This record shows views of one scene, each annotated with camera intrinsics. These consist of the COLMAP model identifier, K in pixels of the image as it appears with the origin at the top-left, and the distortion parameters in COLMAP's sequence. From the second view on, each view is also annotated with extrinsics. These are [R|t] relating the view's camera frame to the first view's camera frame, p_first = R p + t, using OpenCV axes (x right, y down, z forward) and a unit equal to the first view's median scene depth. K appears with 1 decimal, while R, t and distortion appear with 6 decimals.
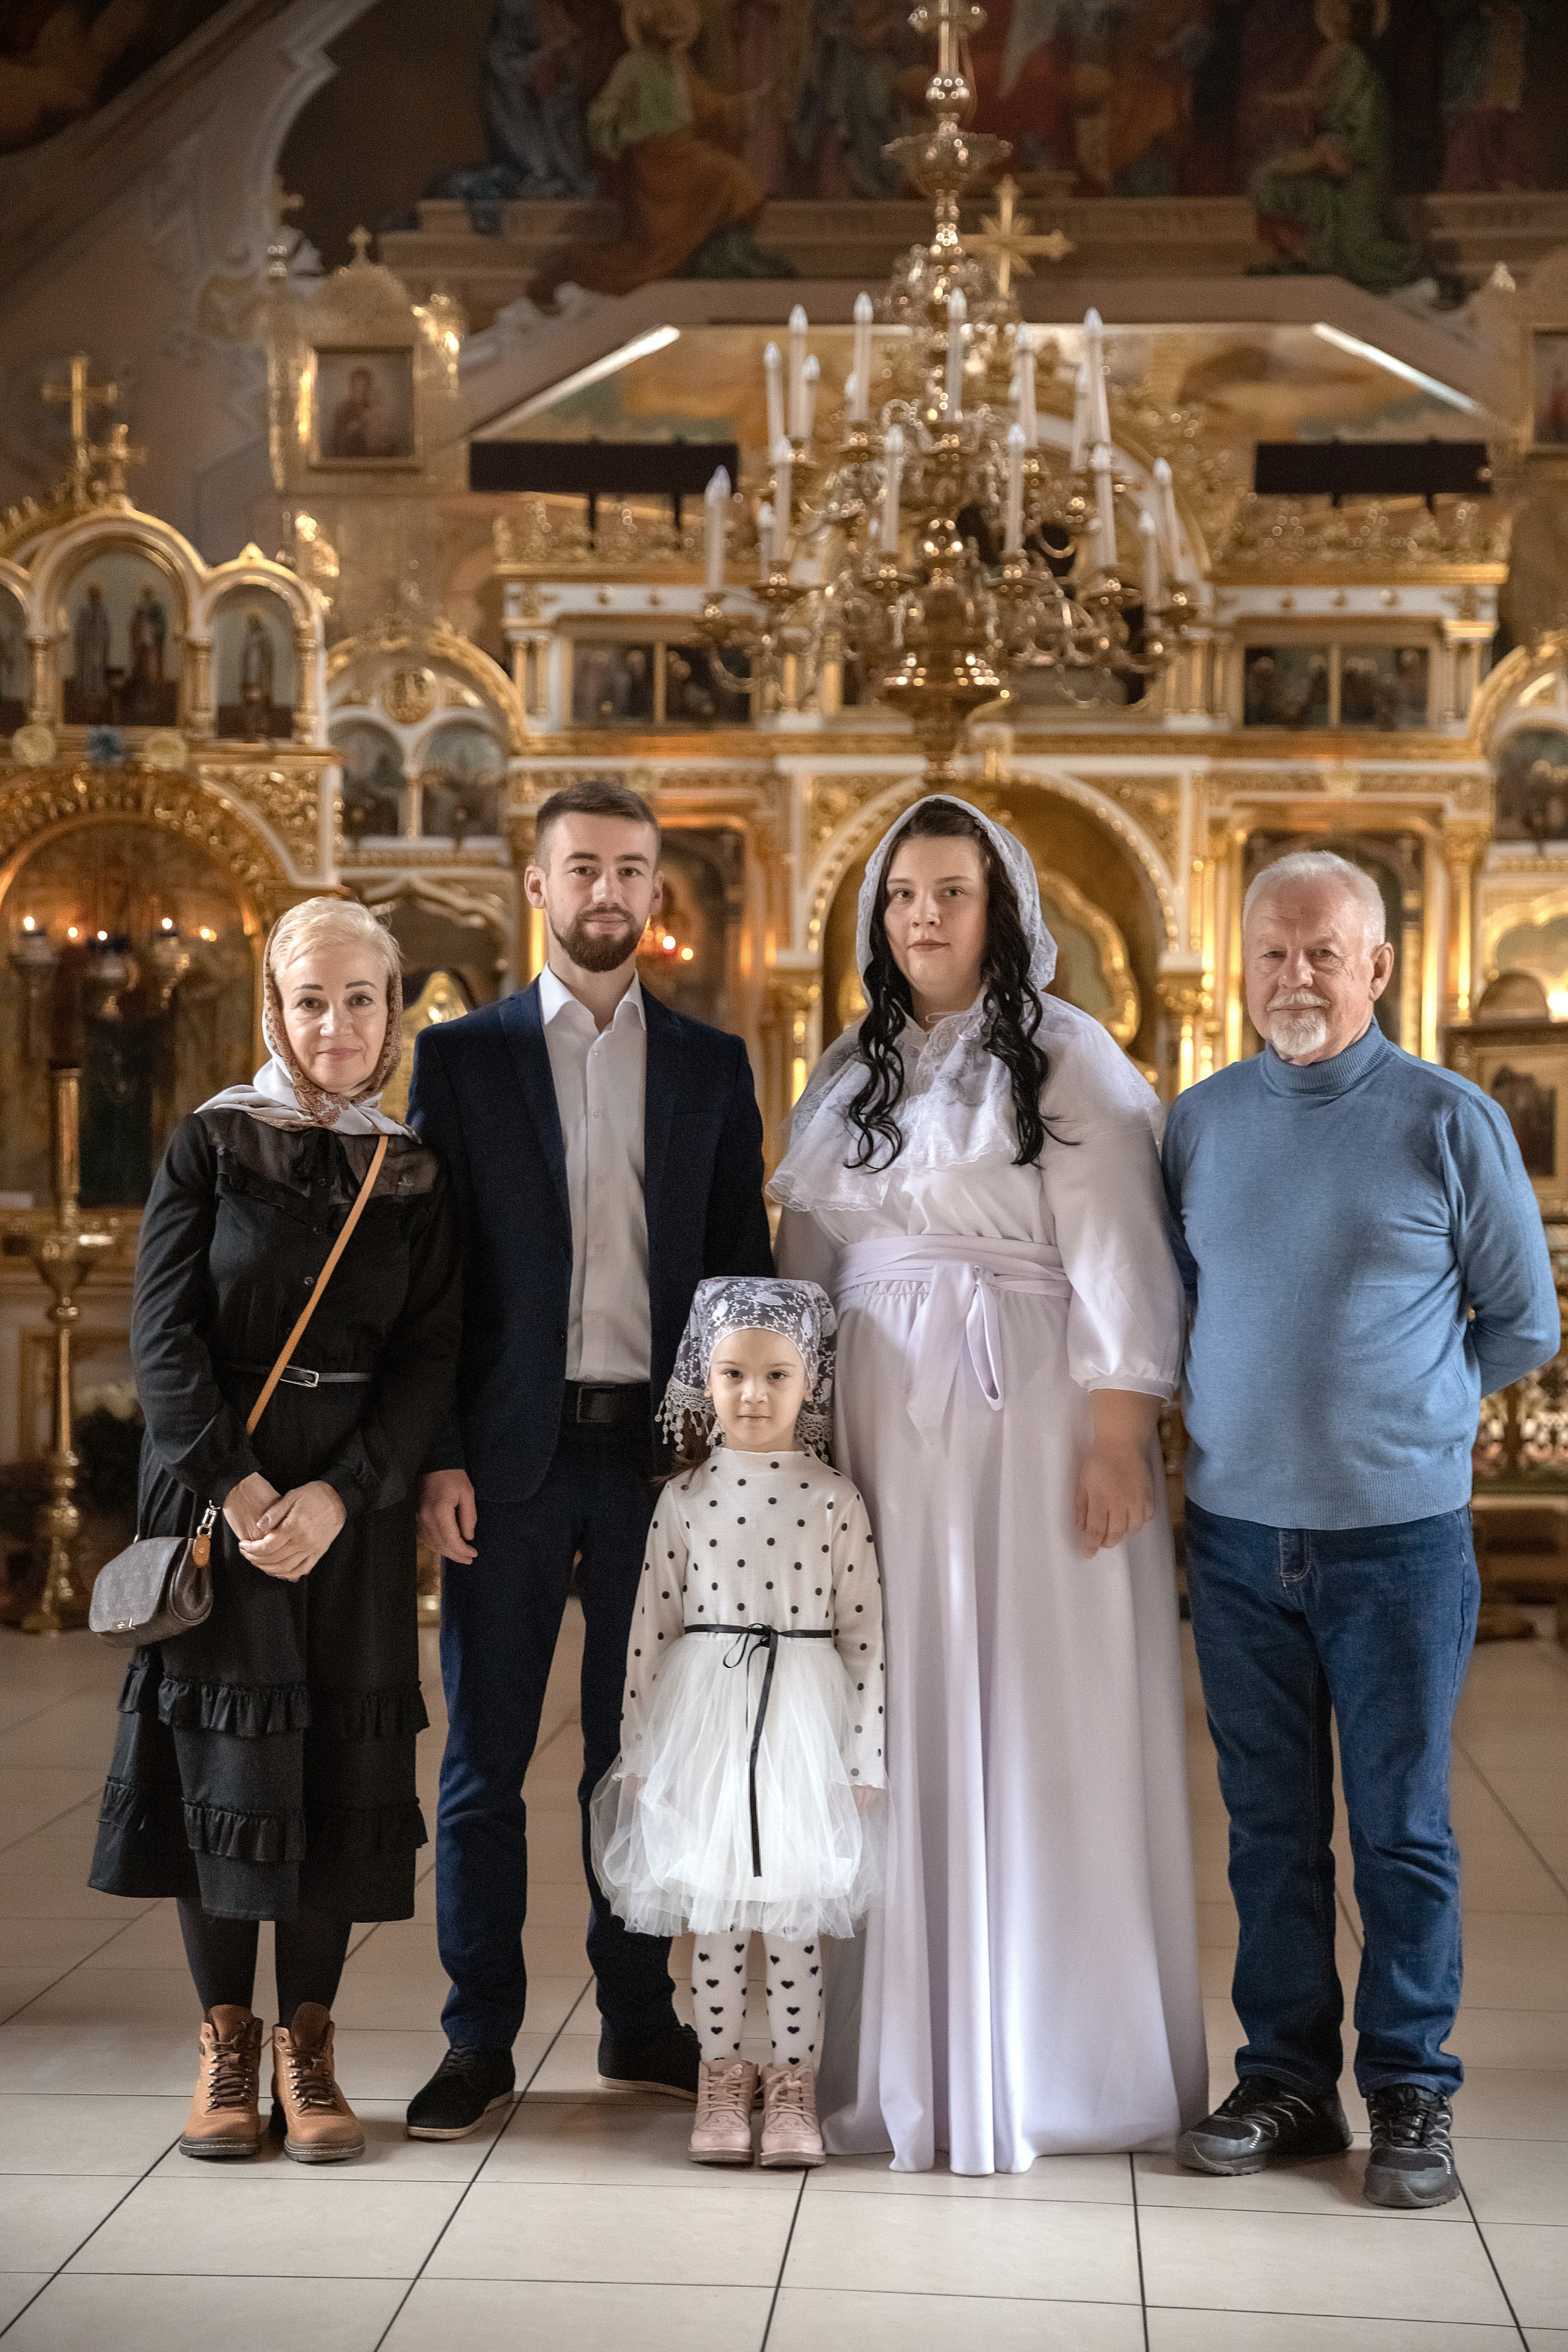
lens RADIAL K [[4049.6, 0, 788.8], [0, 4049.6, 1184.9], [0, 0, 1]] dist [0.172678, 0.000000]
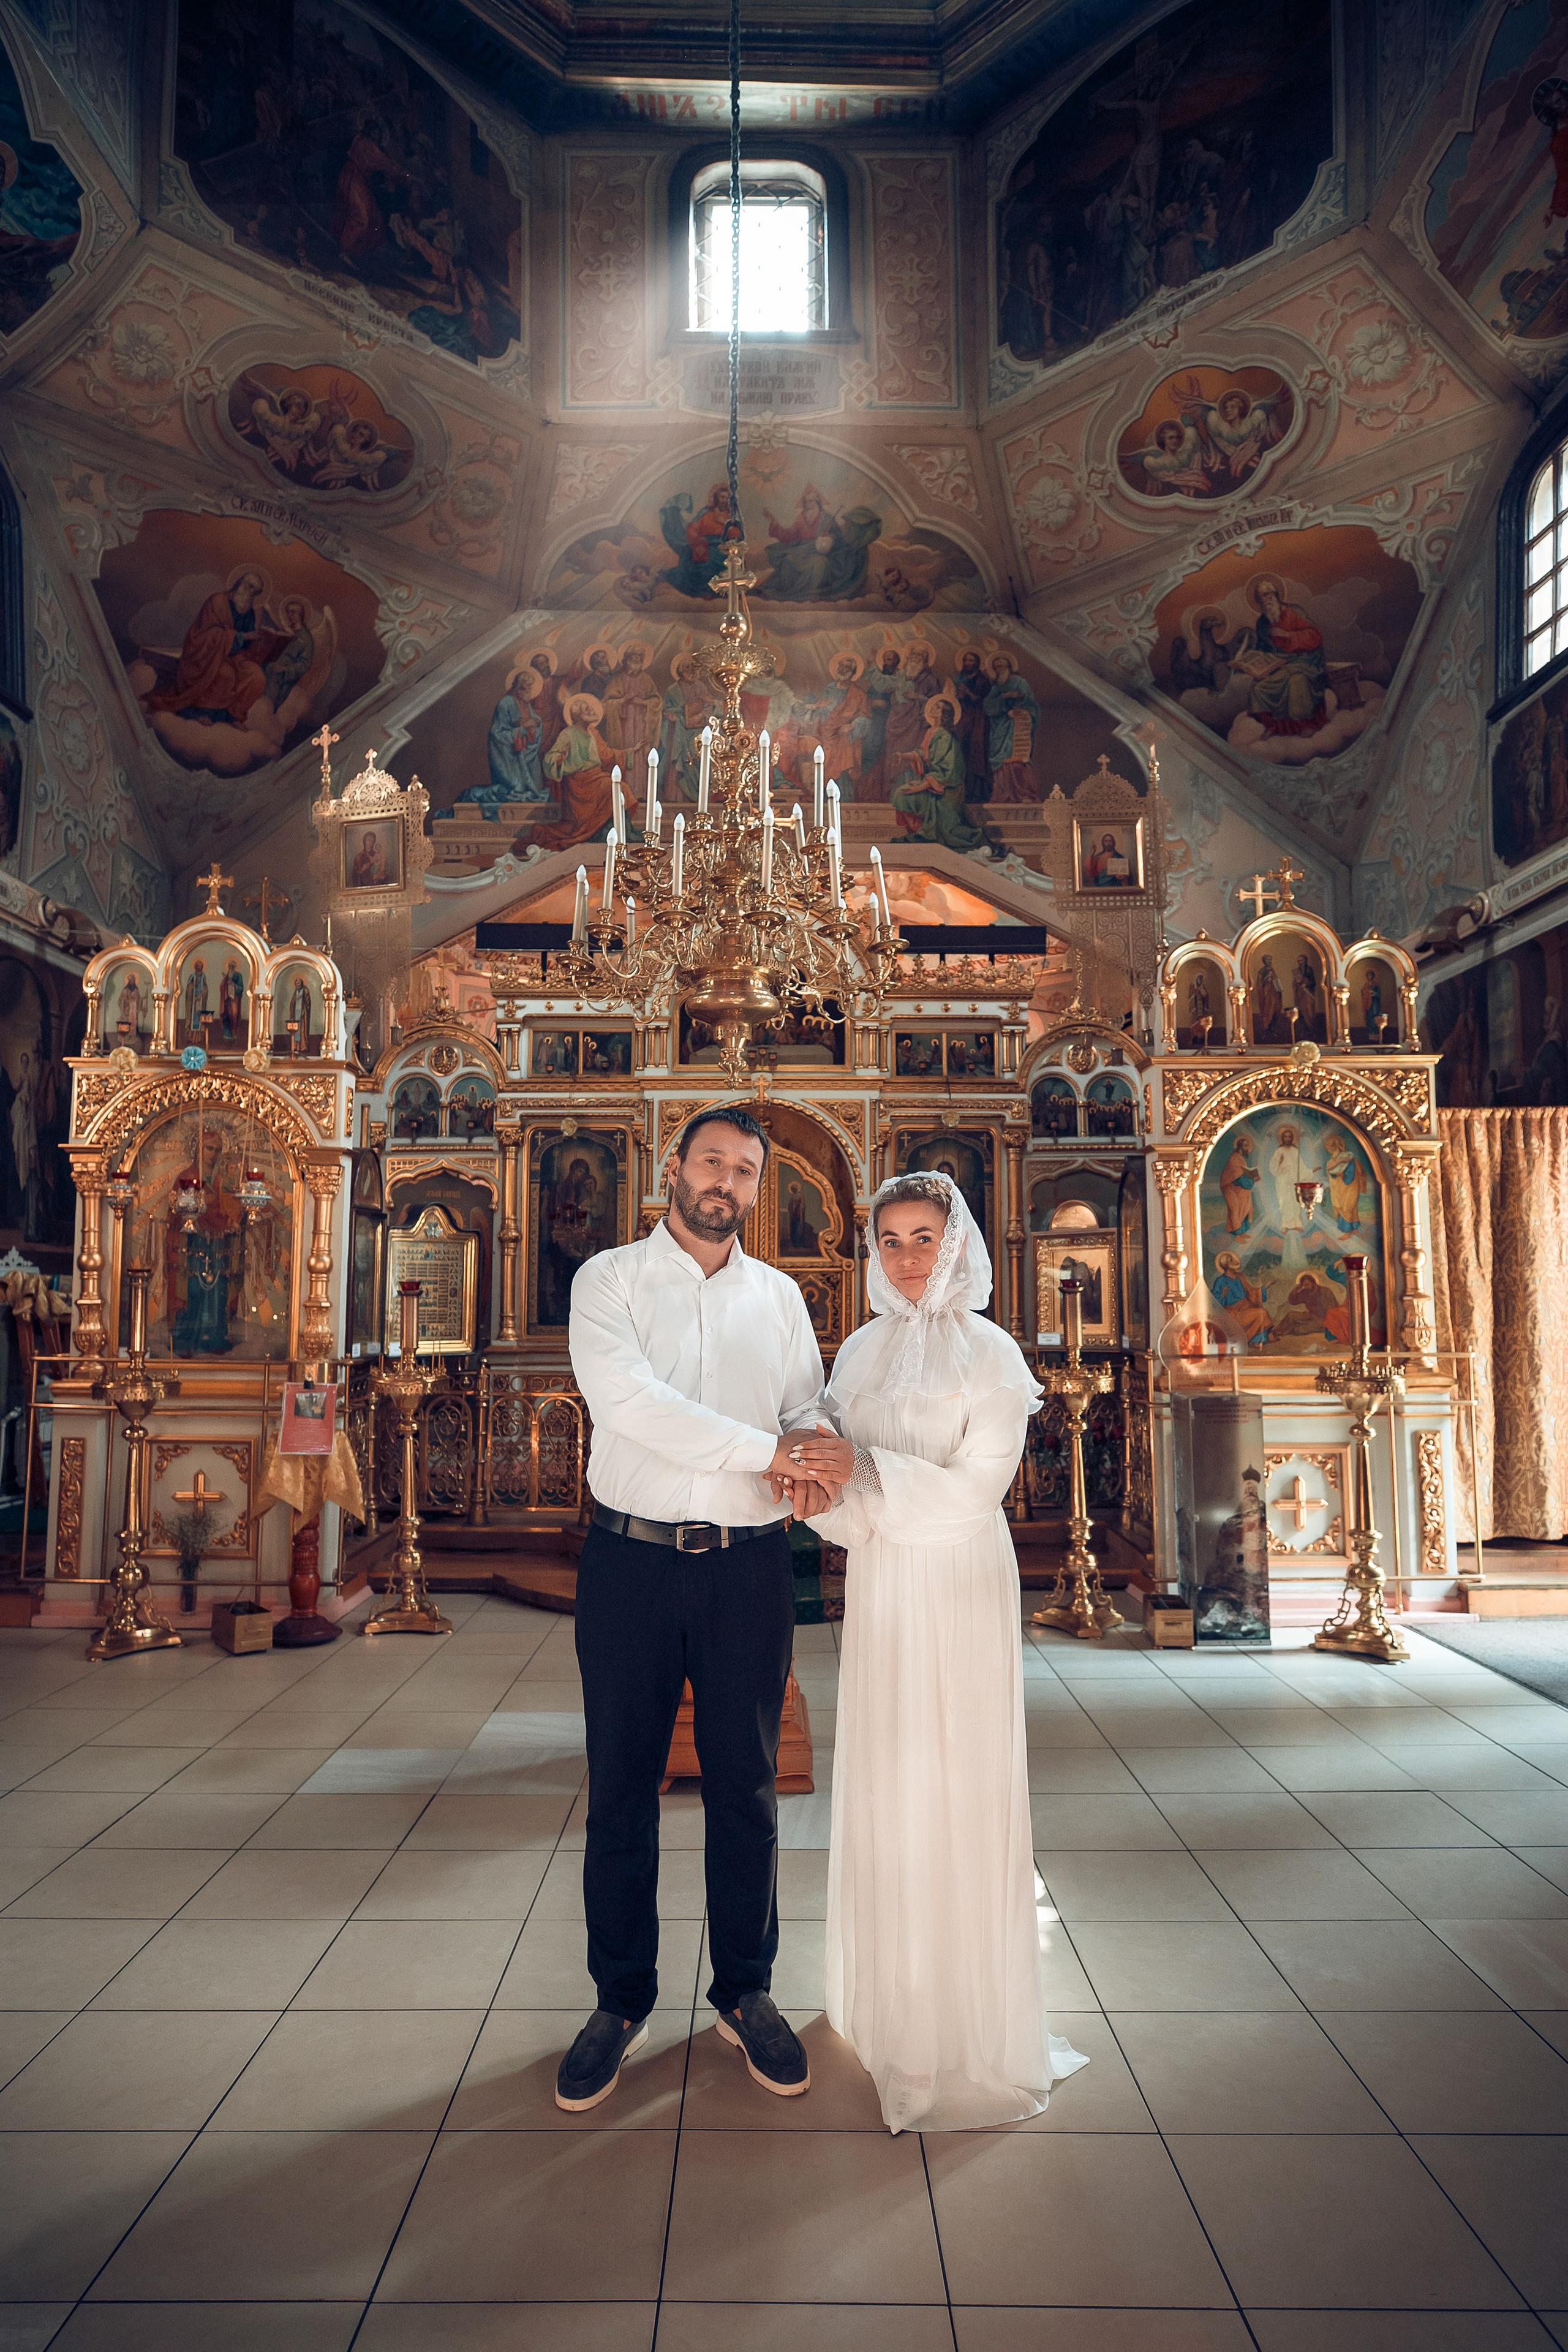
lens RADIAL K [[1450.9, 0, 770.0], [0, 1450.9, 1168.4], [0, 0, 1]] dist [-0.005205, -0.000319]
pose [[0.998083, -0.004621, 0.061715, 0.013047], [0.010269, 0.995751, -0.091509, -0.010309], [-0.061030, 0.091967, 0.993890, 0.347348]]
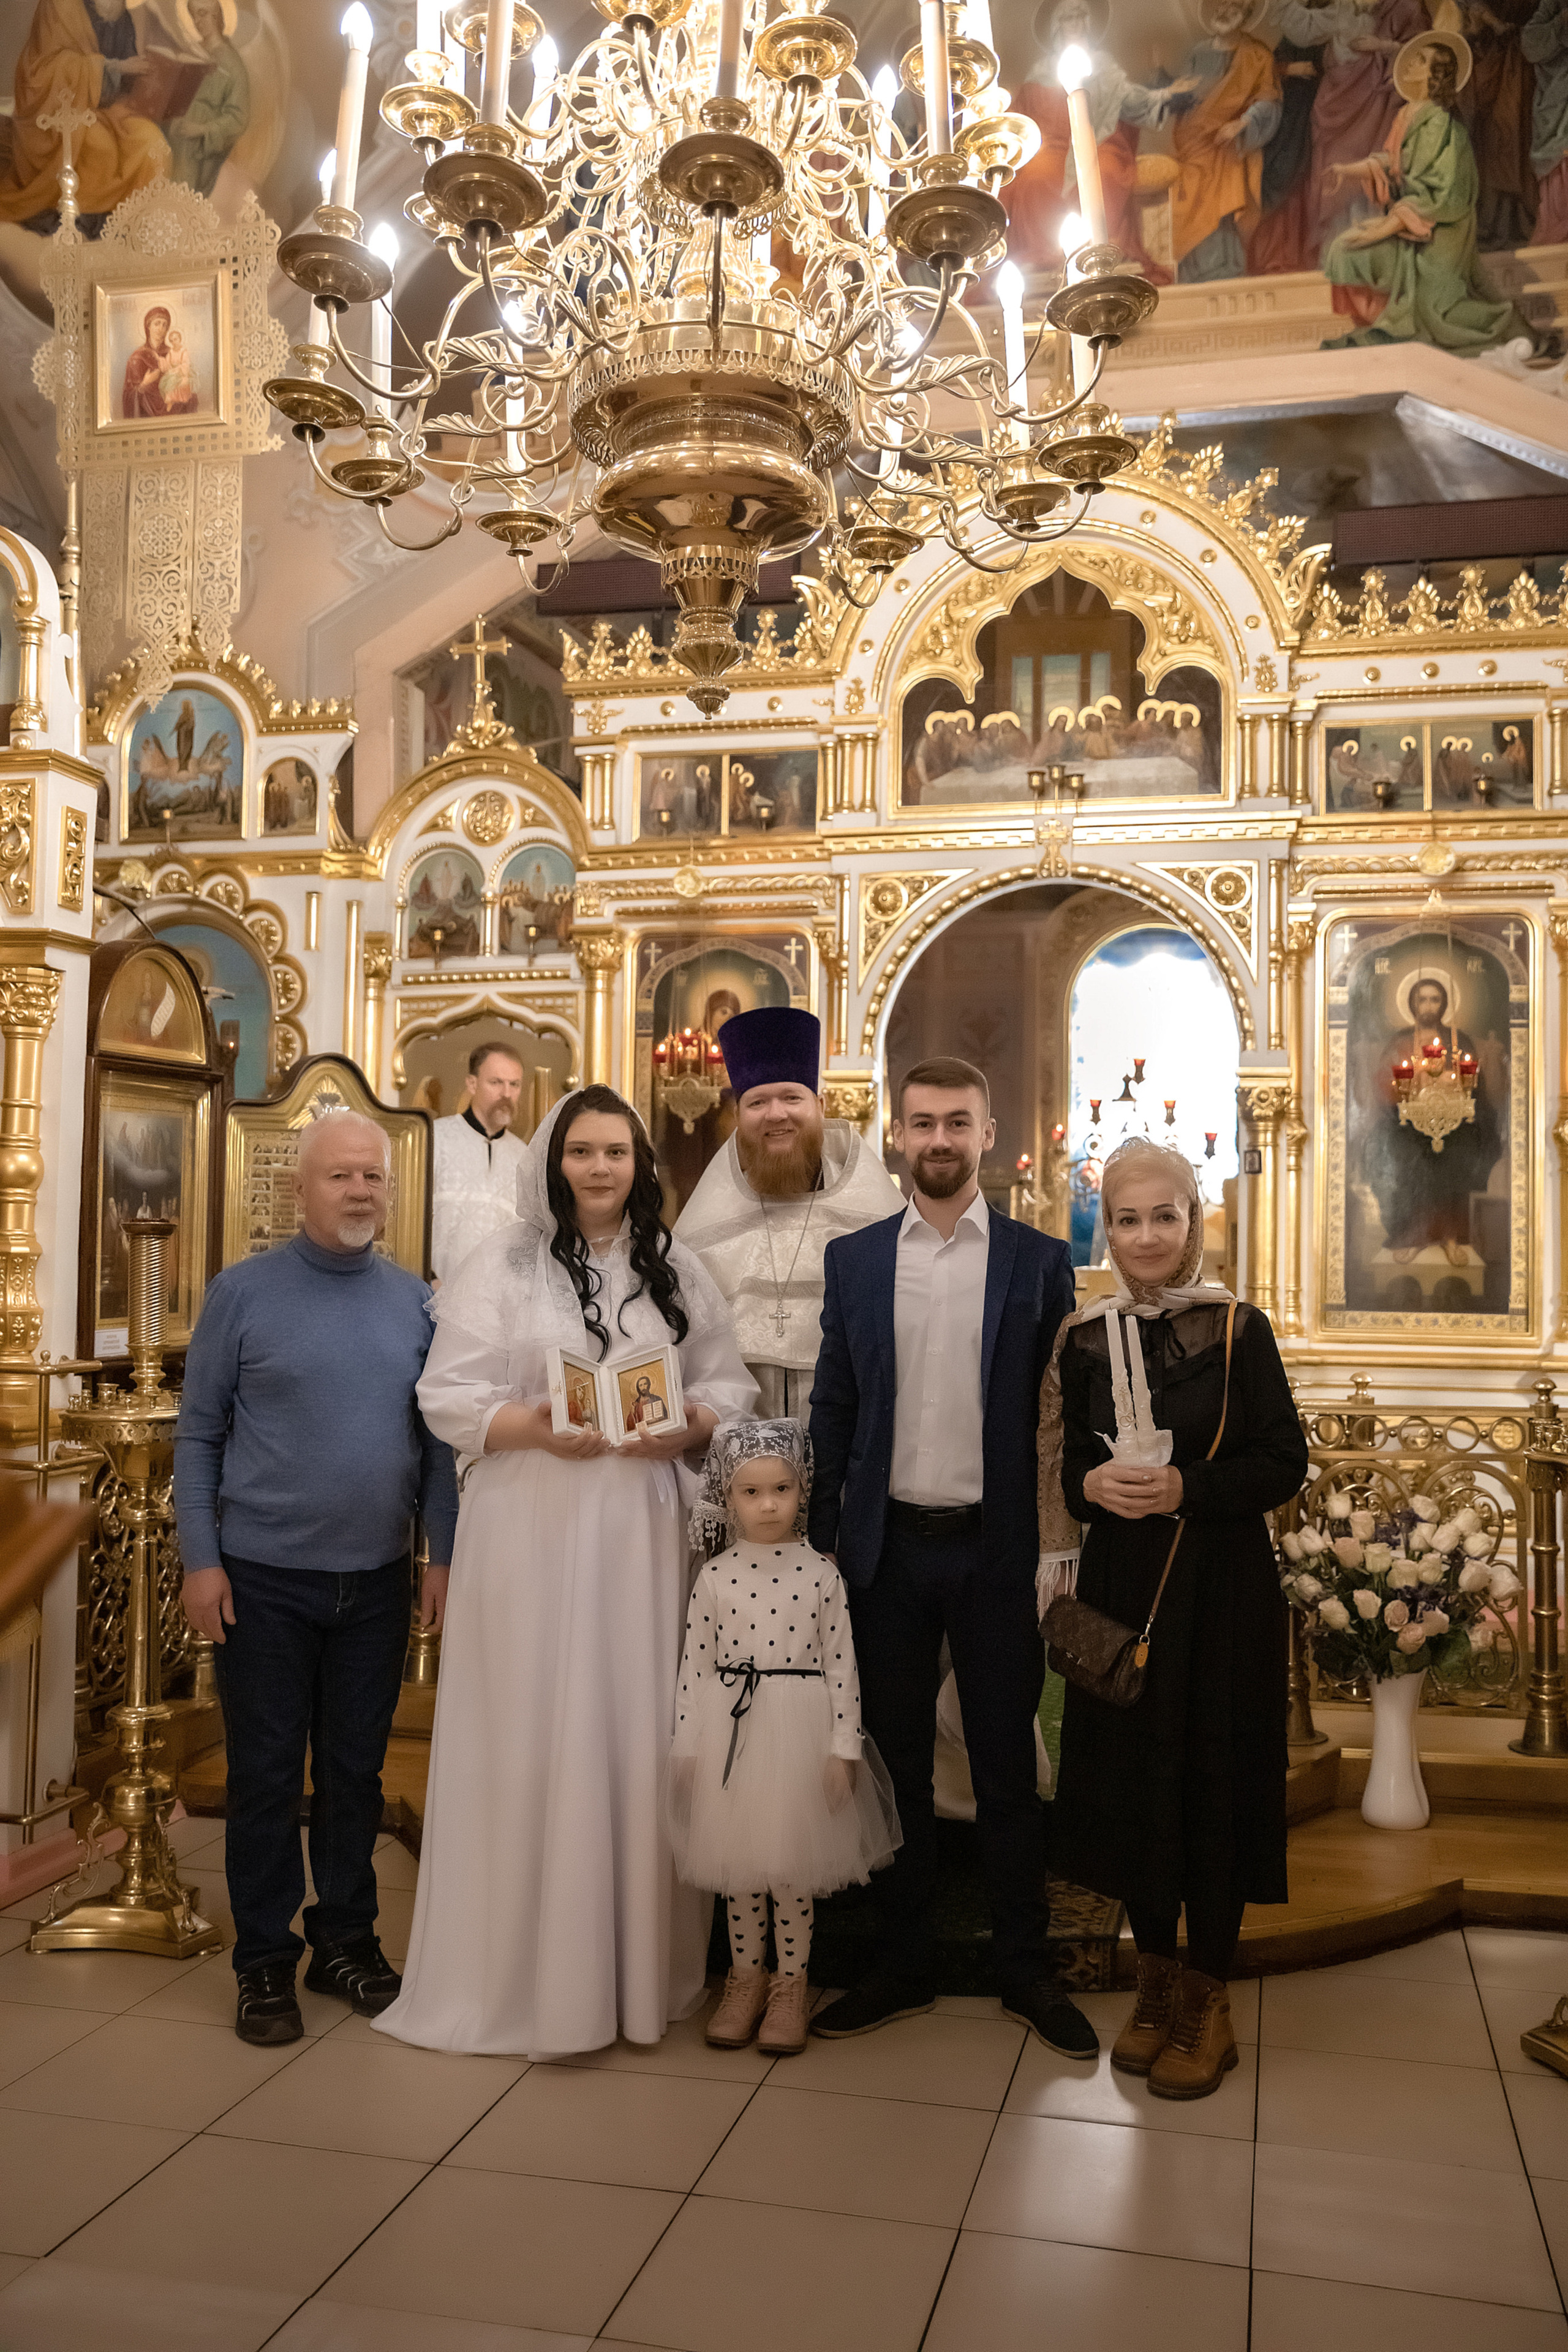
lens RADIAL K [[2047.1, 0, 773.0], [0, 2047.1, 1183.8], [0, 0, 1]] dist [-0.049248, 0.097424]
pose [[0.983076, -0.006262, -0.183092, 0.071361], [-0.000413, 0.999337, -0.036399, -0.009758], [0.183199, 0.035858, 0.982422, 0.515785]]
